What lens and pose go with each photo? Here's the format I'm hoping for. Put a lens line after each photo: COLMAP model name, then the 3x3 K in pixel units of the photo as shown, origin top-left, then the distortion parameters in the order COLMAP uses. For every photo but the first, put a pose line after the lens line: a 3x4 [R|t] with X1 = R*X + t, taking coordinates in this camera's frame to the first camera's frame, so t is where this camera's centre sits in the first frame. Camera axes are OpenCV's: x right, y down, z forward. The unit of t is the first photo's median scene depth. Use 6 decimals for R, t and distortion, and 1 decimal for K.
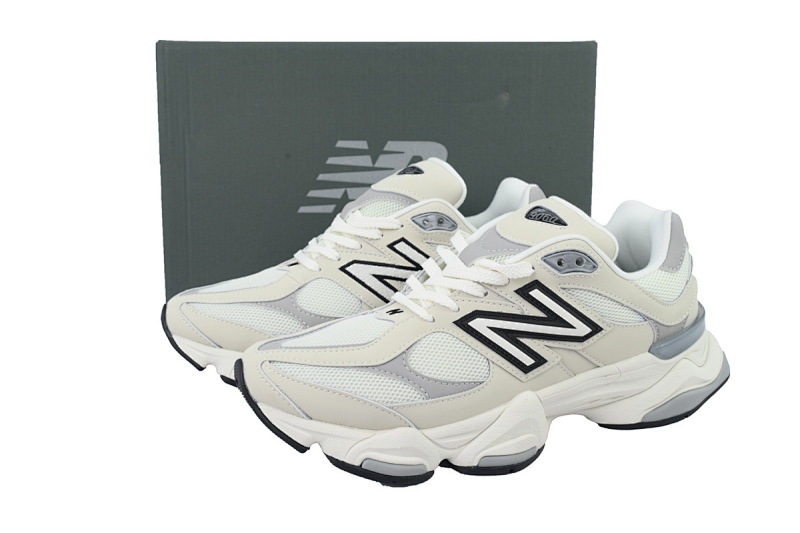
lens RADIAL K [[800.0, 0, 400.0], [0, 800.0, 266.5], [0, 0, 1]] dist [0.056922, 0.002357]
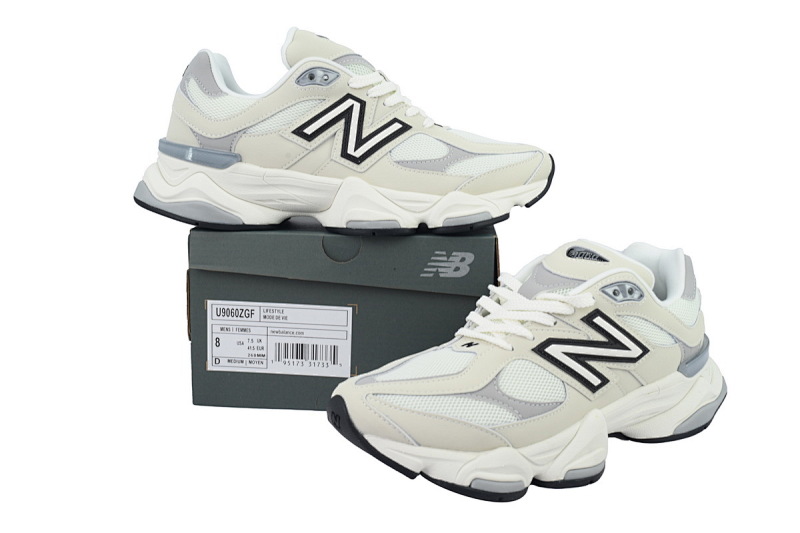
lens RADIAL K [[800.0, 0, 400.0], [0, 800.0, 266.5], [0, 0, 1]] dist [0.056922, 0.002357]
pose [[0.978394, -0.027844, 0.204868, -0.332330], [0.045914, 0.995409, -0.083985, 0.039942], [-0.201588, 0.091577, 0.975180, -0.052067]]
